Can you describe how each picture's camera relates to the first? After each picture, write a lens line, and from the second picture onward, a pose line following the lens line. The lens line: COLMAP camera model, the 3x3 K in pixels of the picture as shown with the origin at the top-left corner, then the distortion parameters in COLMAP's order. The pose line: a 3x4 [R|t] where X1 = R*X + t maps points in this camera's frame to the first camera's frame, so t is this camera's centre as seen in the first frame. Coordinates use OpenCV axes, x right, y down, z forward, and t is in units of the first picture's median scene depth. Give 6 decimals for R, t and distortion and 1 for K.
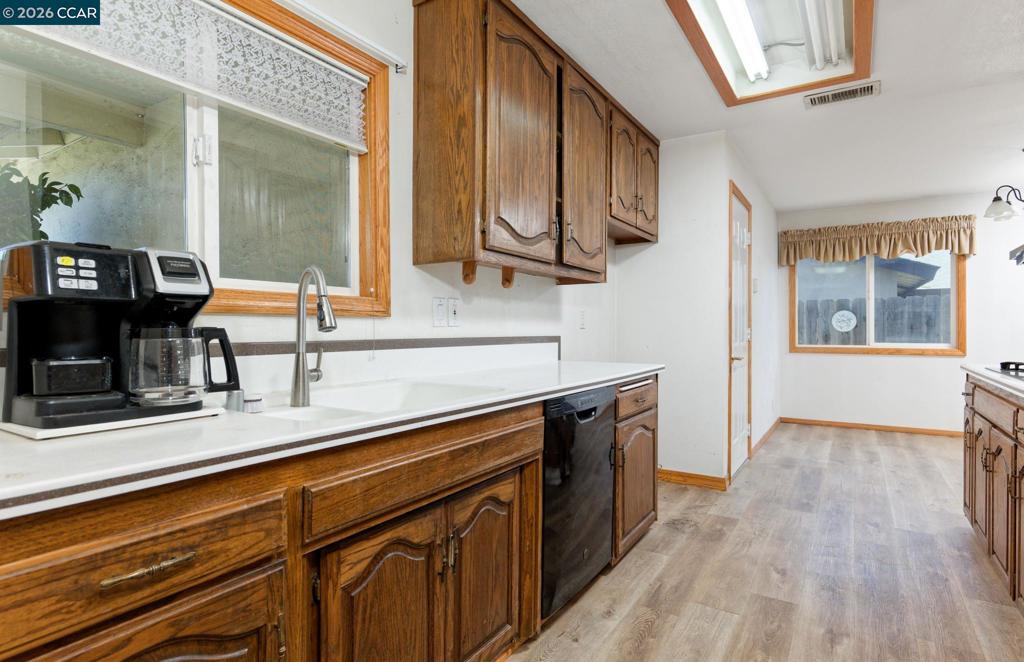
lens RADIAL K [[539.8, 0, 514.5], [0, 539.8, 330.3], [0, 0, 1]] dist [0.009777, -0.000682]
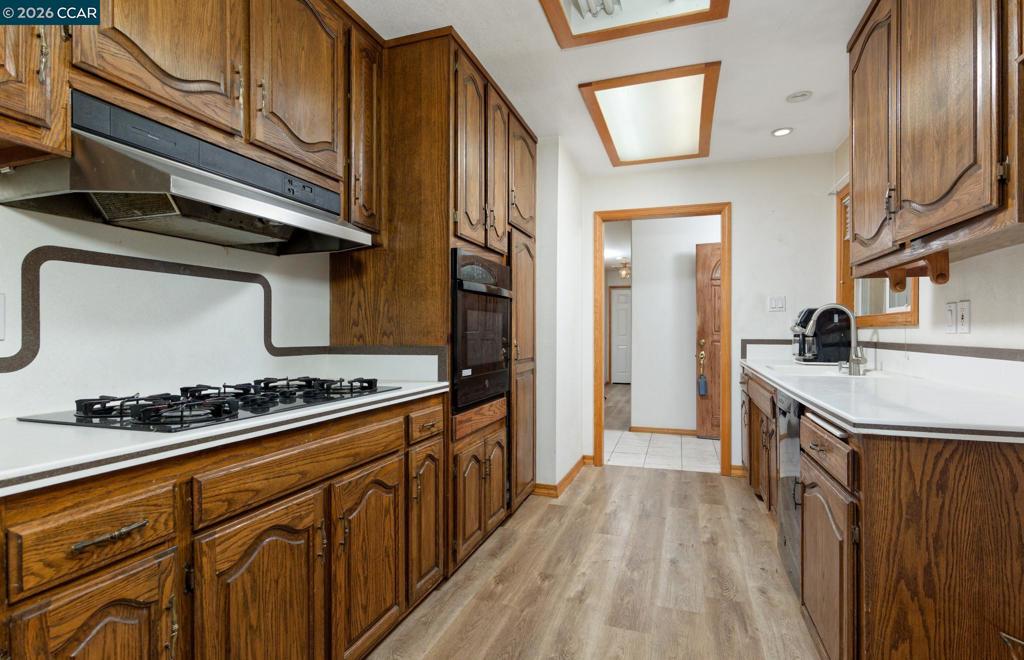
lens RADIAL K [[490.0, 0, 527.8], [0, 490.0, 330.5], [0, 0, 1]] dist [-0.001997, 0.004337]
pose [[-0.969420, 0.000698, -0.245405, 0.868683], [0.000745, 1.000000, -0.000101, -0.013410], [0.245405, -0.000281, -0.969421, 1.814235]]
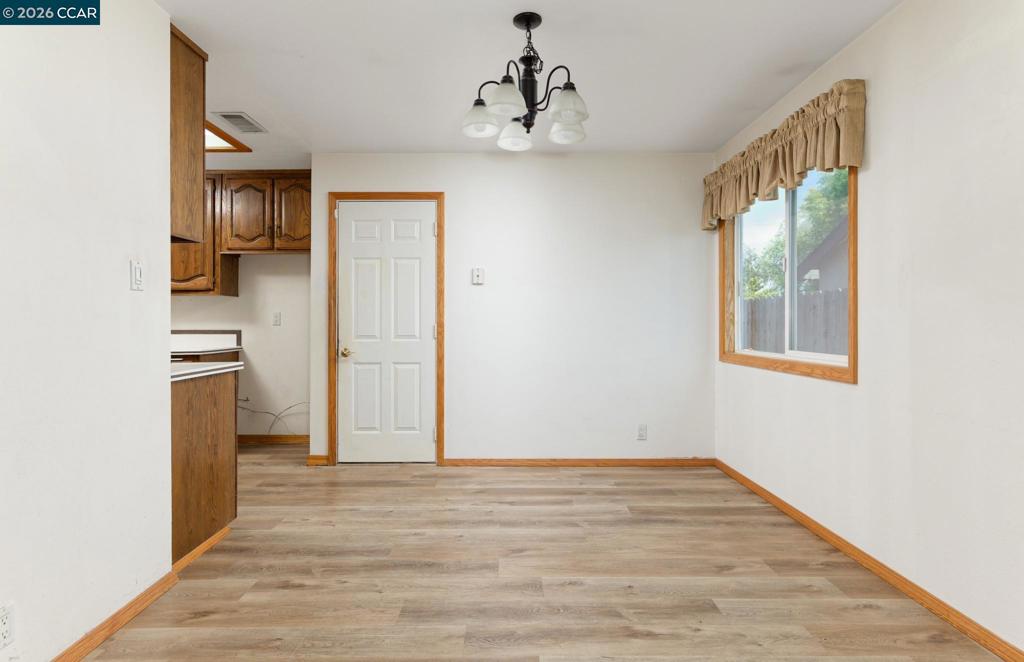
lens RADIAL K [[539.8, 0, 515.4], [0, 539.8, 319.4], [0, 0, 1]] dist [0.009777, -0.000682]
pose [[0.551086, -0.006780, -0.834421, 2.753832], [0.000103, 0.999968, -0.008058, -0.012087], [0.834448, 0.004355, 0.551069, 1.218129]]
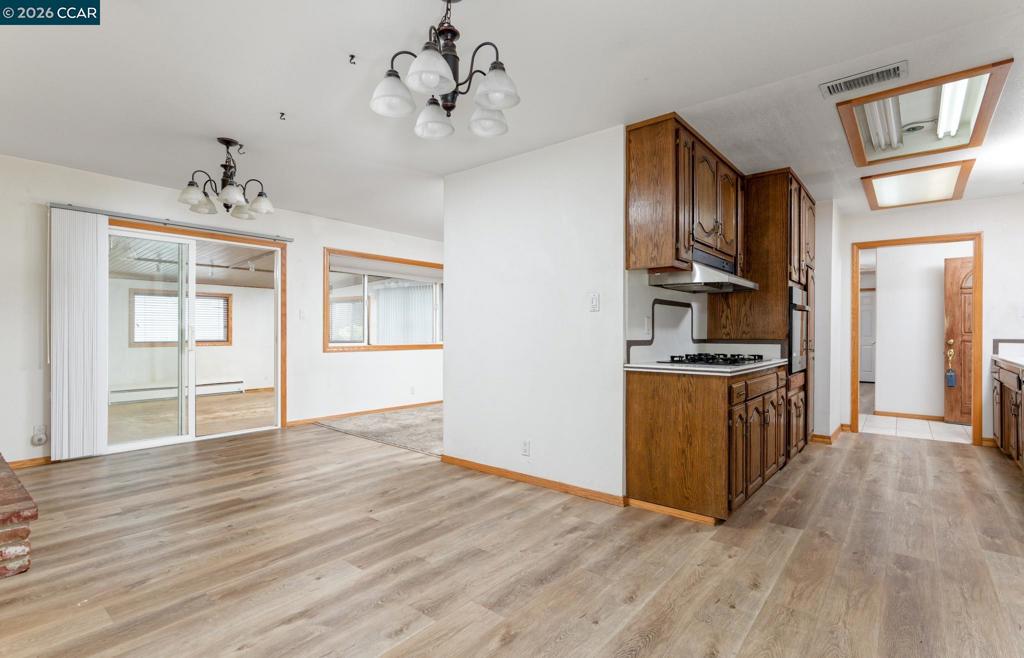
lens RADIAL K [[490.0, 0, 511.0], [0, 490.0, 328.7], [0, 0, 1]] dist [-0.001997, 0.004337]
pose [[-0.992472, -0.004311, 0.122393, 1.588015], [-0.004479, 0.999989, -0.001095, -0.016320], [-0.122387, -0.001635, -0.992481, 2.769002]]
